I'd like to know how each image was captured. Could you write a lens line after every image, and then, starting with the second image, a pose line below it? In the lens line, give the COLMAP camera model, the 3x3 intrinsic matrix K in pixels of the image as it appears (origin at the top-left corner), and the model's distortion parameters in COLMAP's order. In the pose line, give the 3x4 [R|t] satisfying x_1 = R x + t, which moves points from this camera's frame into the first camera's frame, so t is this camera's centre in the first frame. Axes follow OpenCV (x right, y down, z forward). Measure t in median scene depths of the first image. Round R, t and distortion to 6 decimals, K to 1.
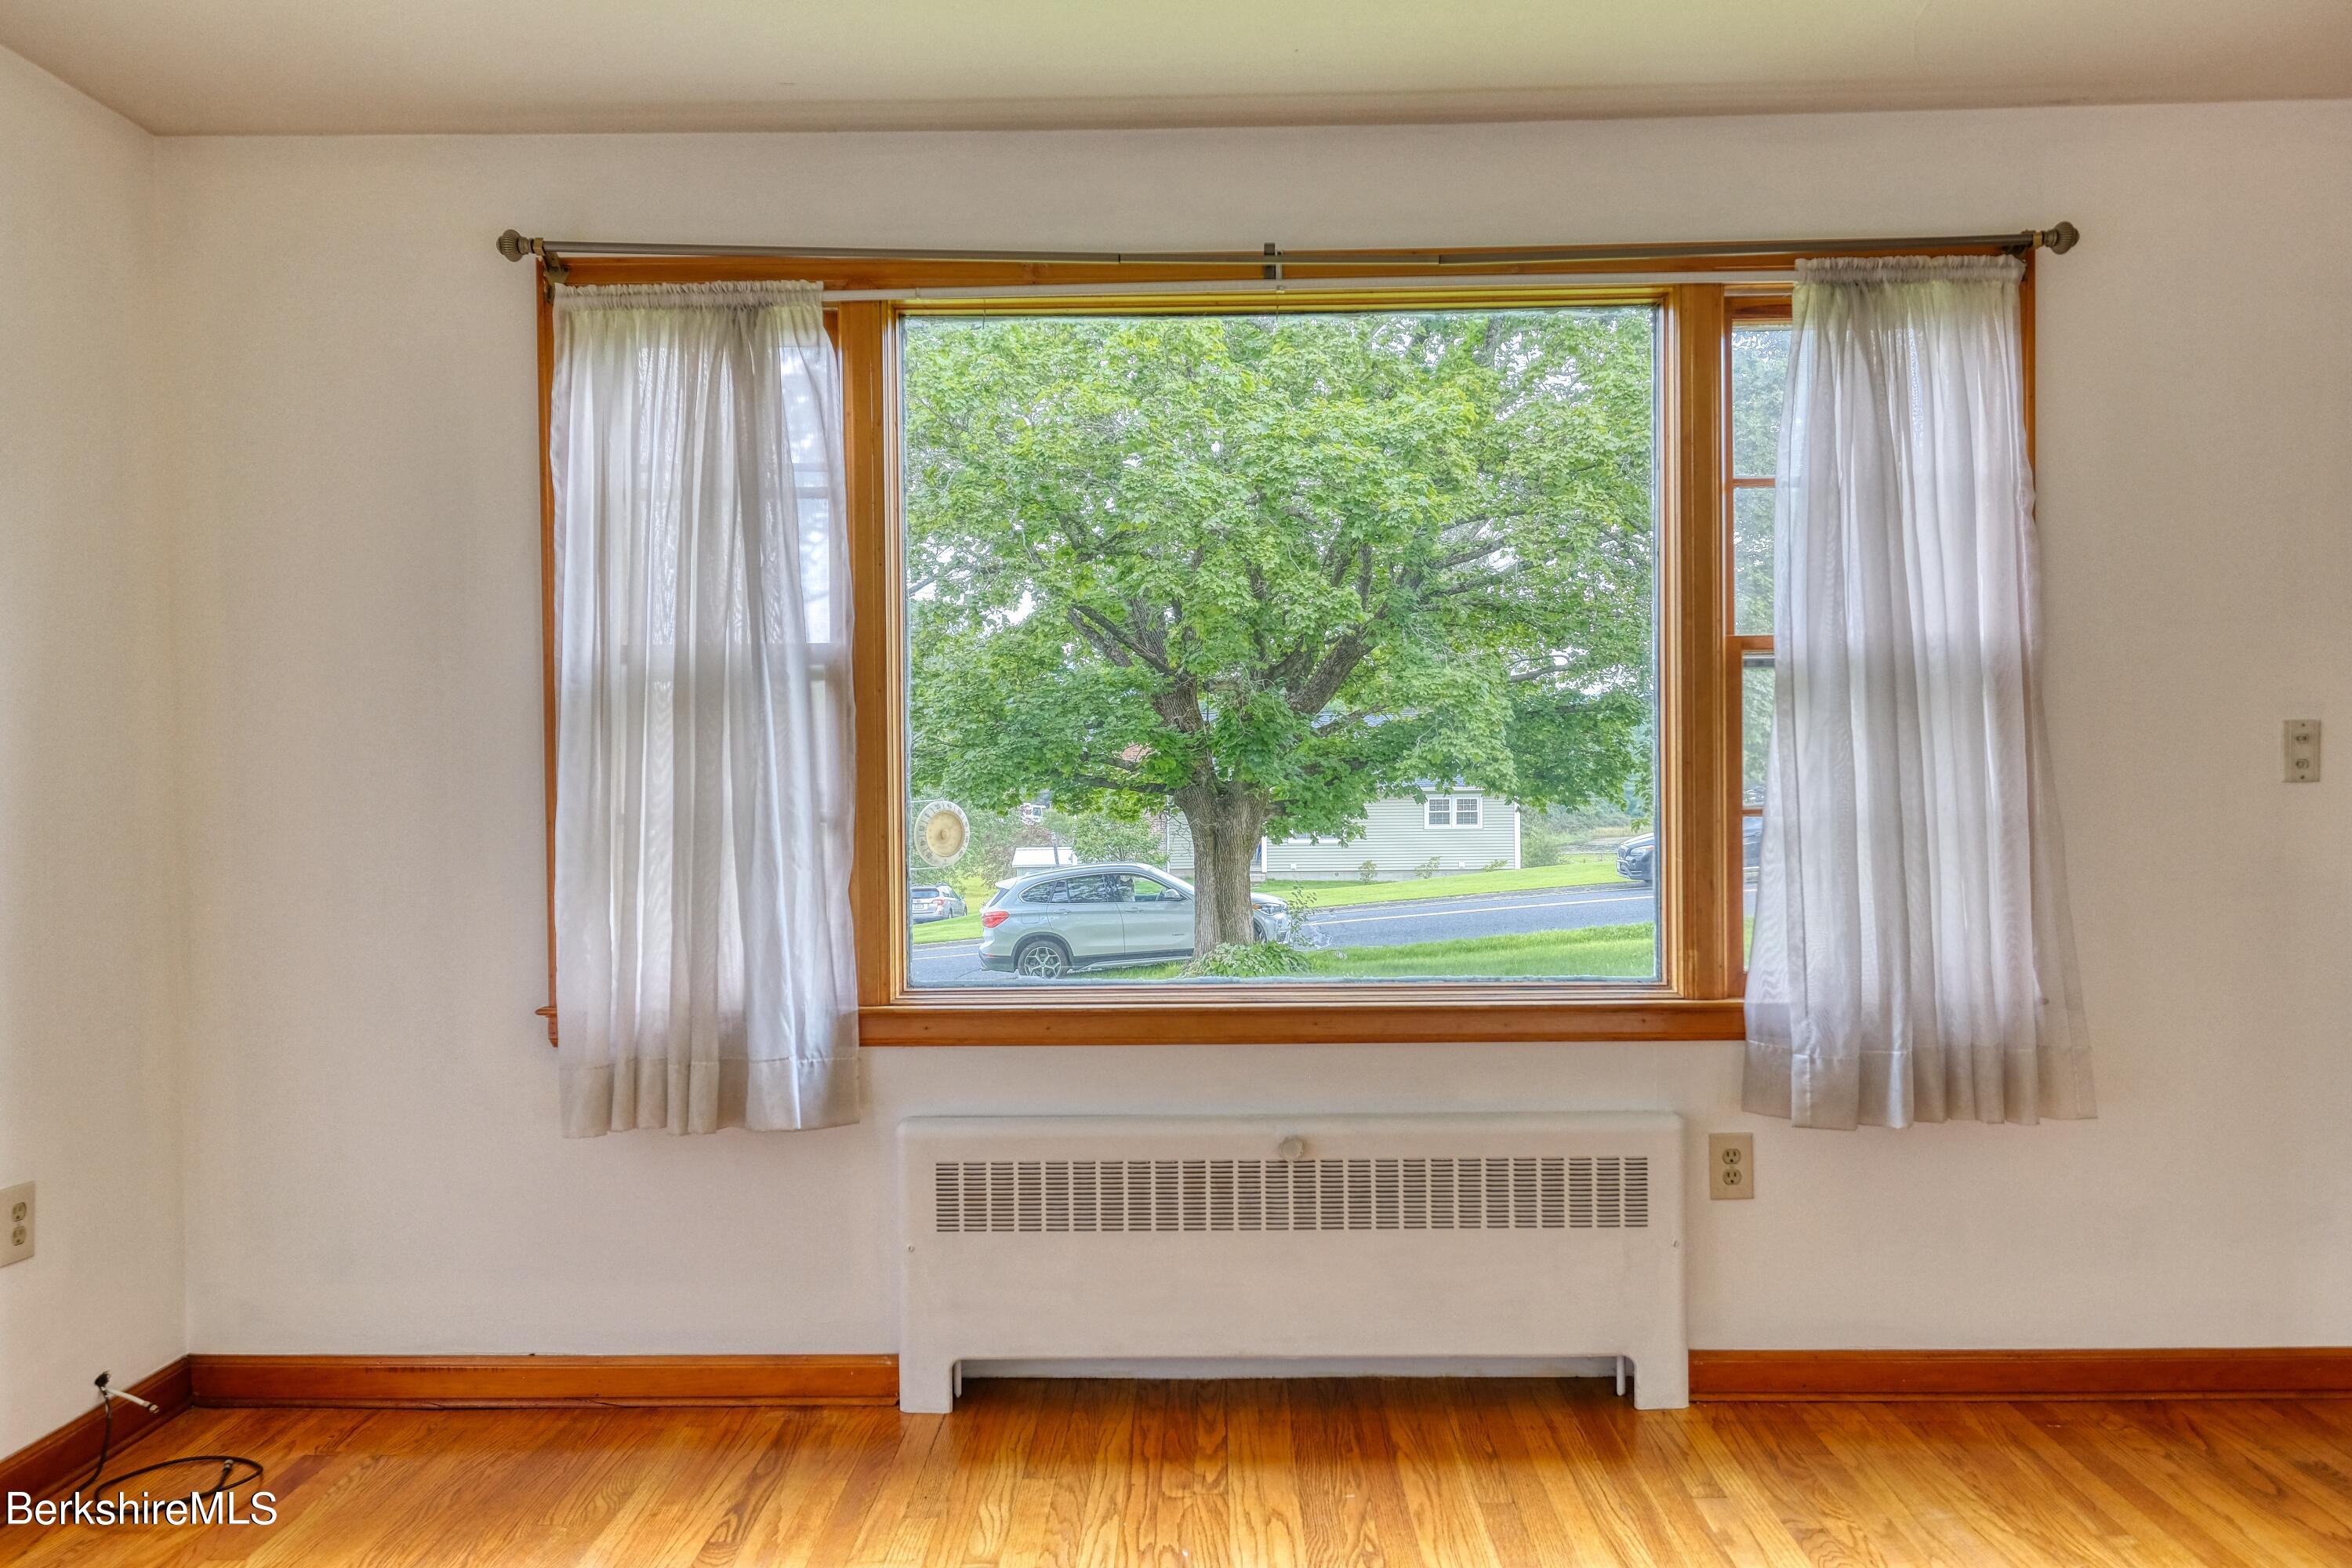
lens RADIAL K [[1644.7, 0, 1178.8], [0, 1644.7, 803.5], [0, 0, 1]] dist [0.009713, -0.004486]
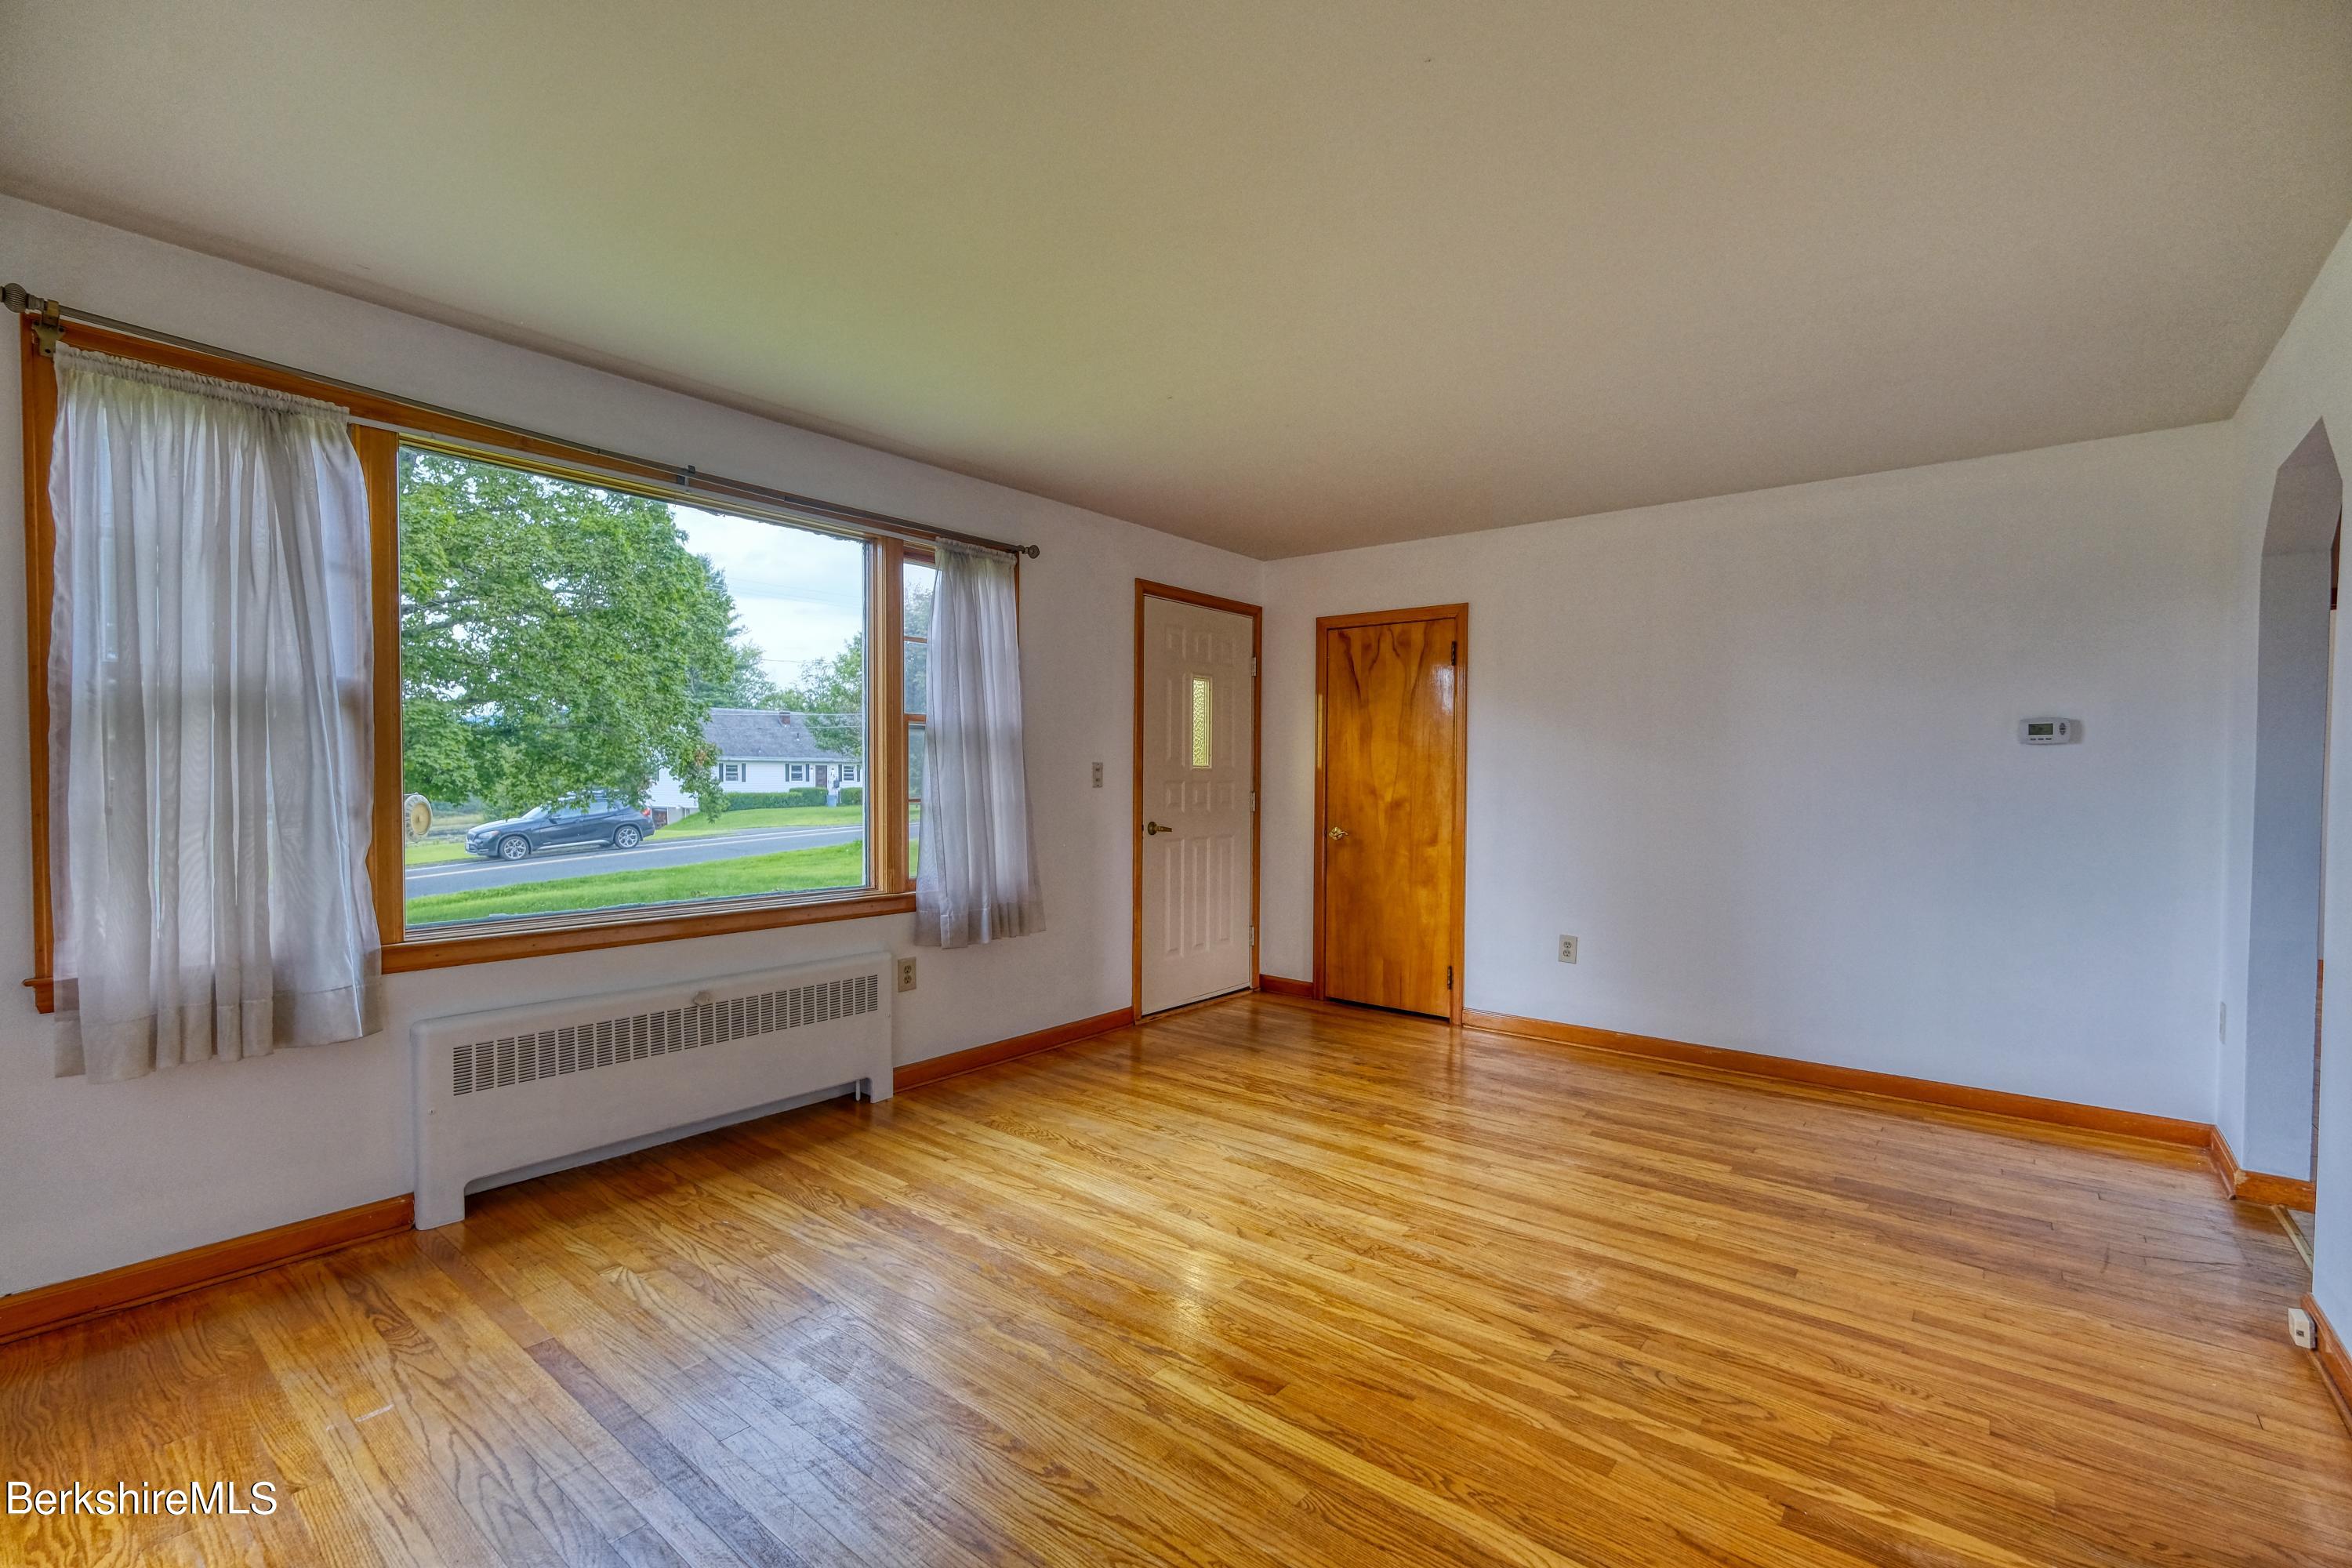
lens RADIAL K [[1026.9, 0, 1178.6], [0, 1026.9, 798.8], [0, 0, 1]] dist [-0.001885, 0.000471]
pose [[0.617433, -0.003376, 0.786616, -0.459045], [0.004988, 0.999987, 0.000377, 0.004749], [-0.786608, 0.003691, 0.617442, -0.046855]]
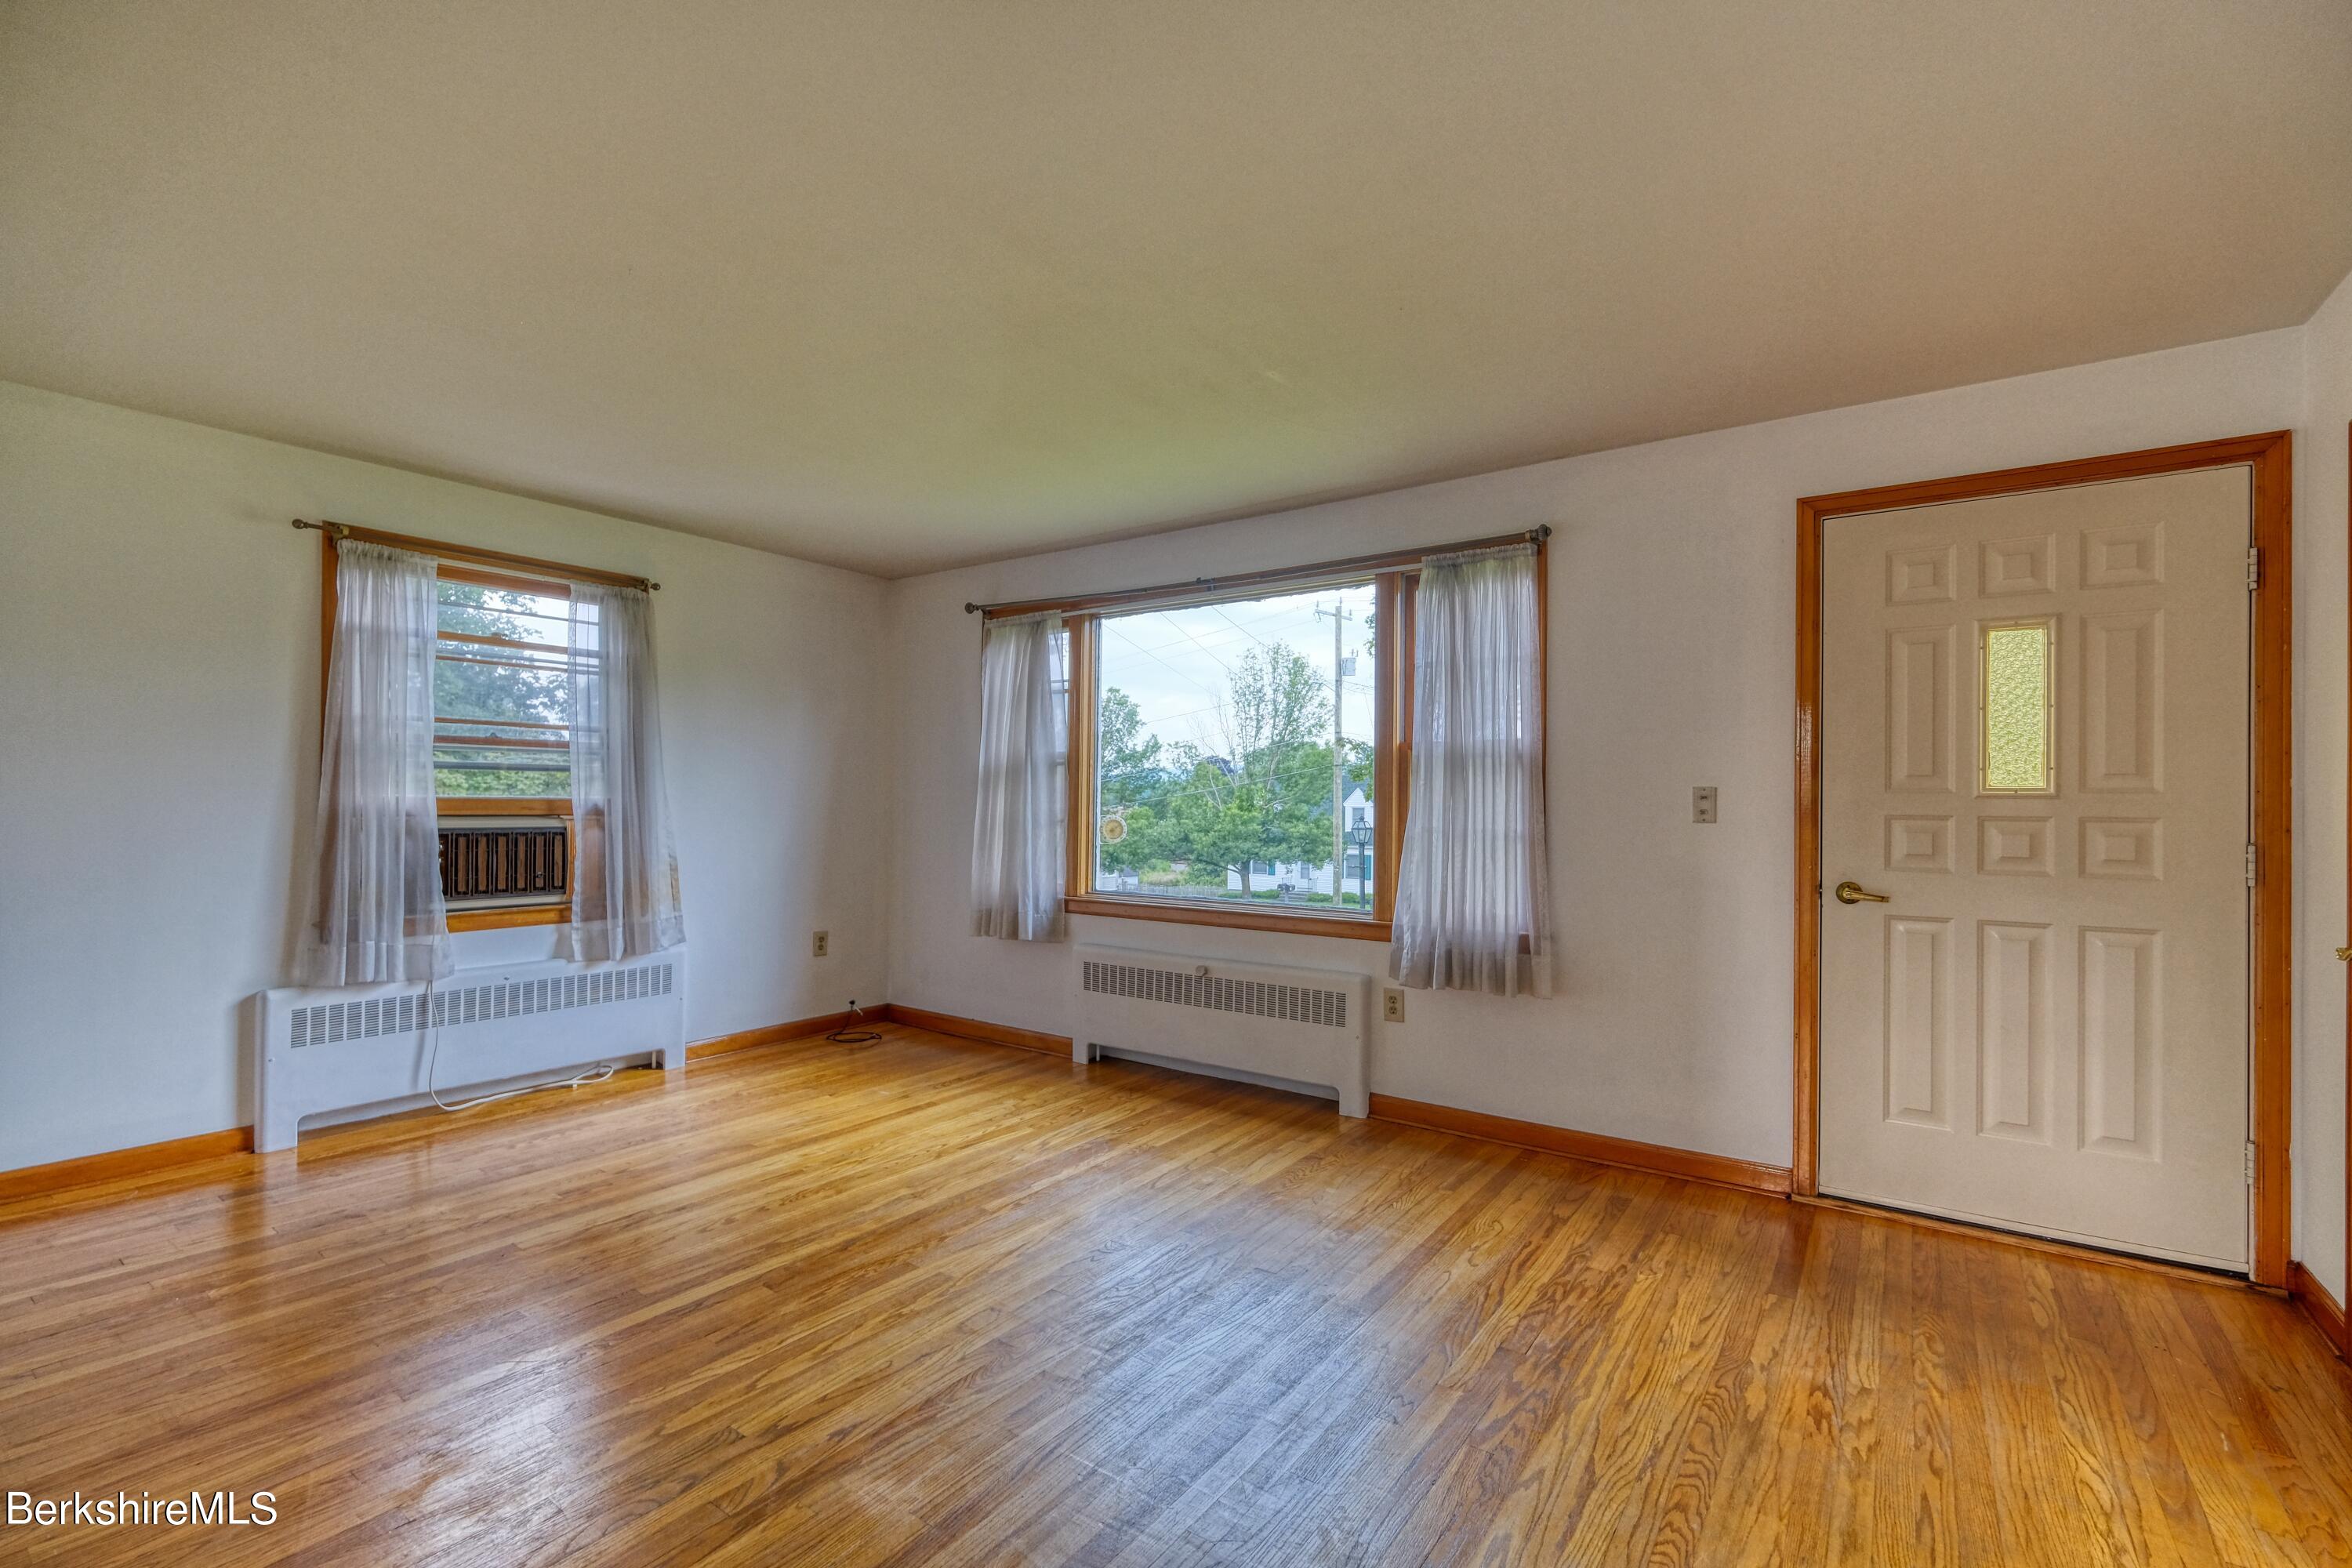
lens RADIAL K [[1026.9, 0, 1178.6], [0, 1026.9, 798.8], [0, 0, 1]] dist [-0.001885, 0.000471]
pose [[0.824701, 0.014463, -0.565383, 0.836497], [-0.028752, 0.999452, -0.016372, -0.004429], [0.564837, 0.029758, 0.824666, -0.196552]]
